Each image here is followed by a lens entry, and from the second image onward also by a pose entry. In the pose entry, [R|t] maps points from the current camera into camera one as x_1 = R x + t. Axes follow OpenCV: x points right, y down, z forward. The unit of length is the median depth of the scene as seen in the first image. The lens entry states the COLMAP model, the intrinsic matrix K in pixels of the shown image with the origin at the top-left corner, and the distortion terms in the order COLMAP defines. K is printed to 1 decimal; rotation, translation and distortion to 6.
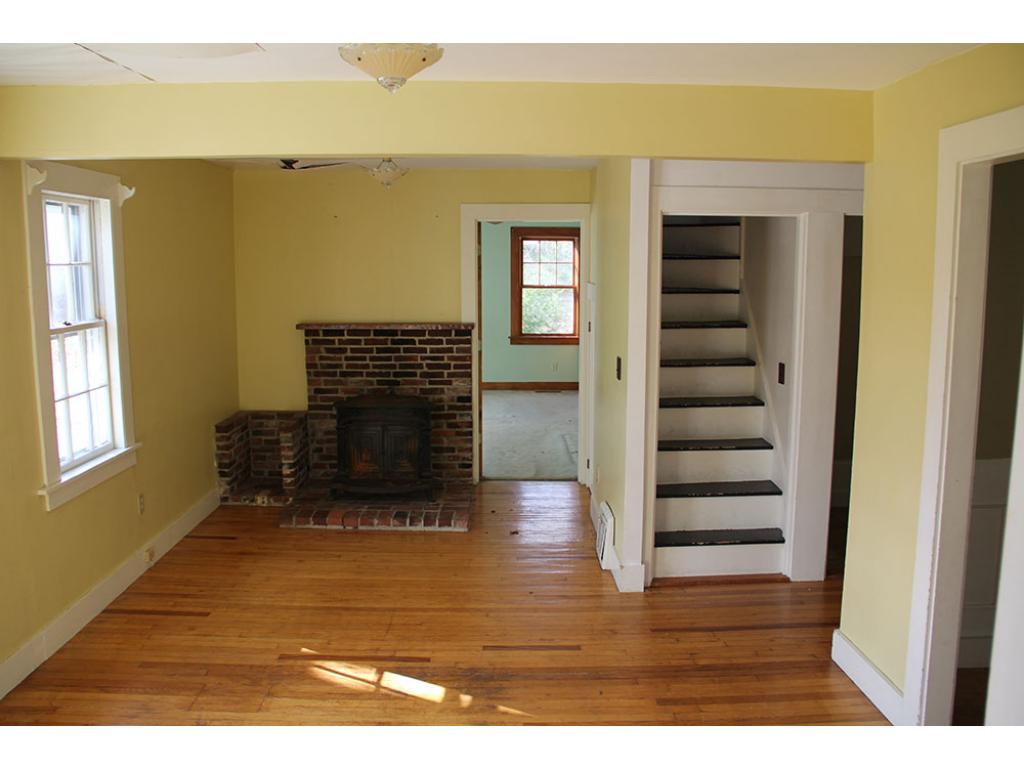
lens RADIAL K [[860.6, 0, 508.2], [0, 860.6, 383.8], [0, 0, 1]] dist [-0.181867, 0.163120]
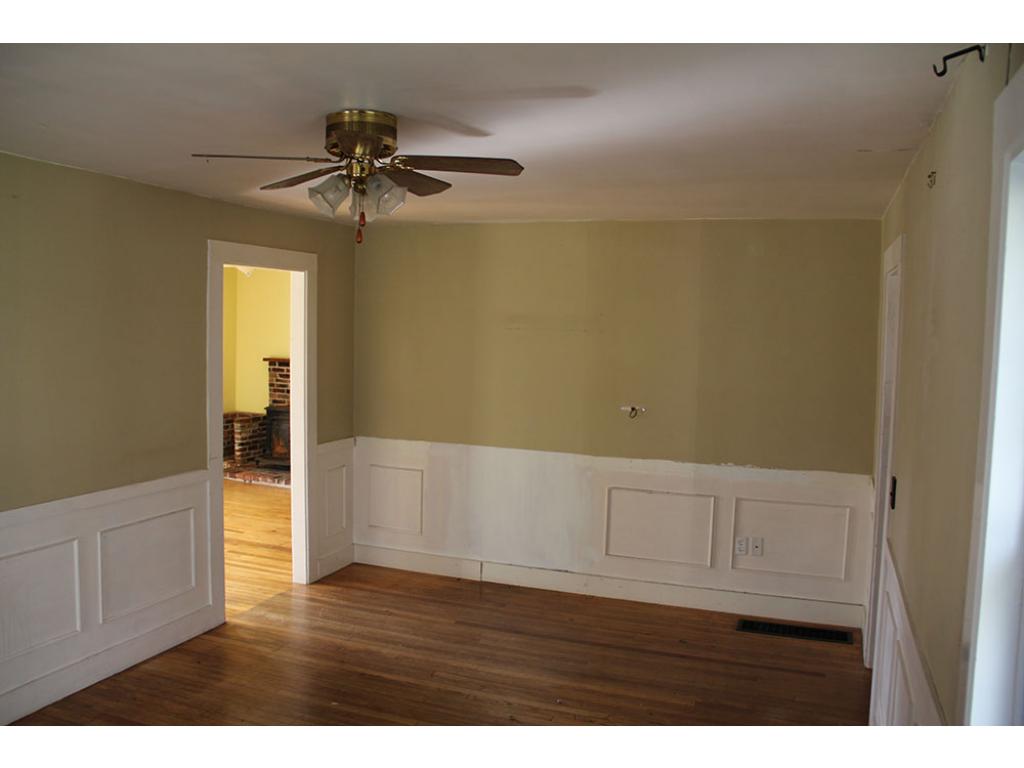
lens RADIAL K [[860.6, 0, 508.2], [0, 860.6, 383.8], [0, 0, 1]] dist [-0.181867, 0.163120]
pose [[0.932180, 0.051046, -0.358377, 0.734183], [-0.076625, 0.995399, -0.057529, 0.033299], [0.353791, 0.081088, 0.931803, -0.297387]]
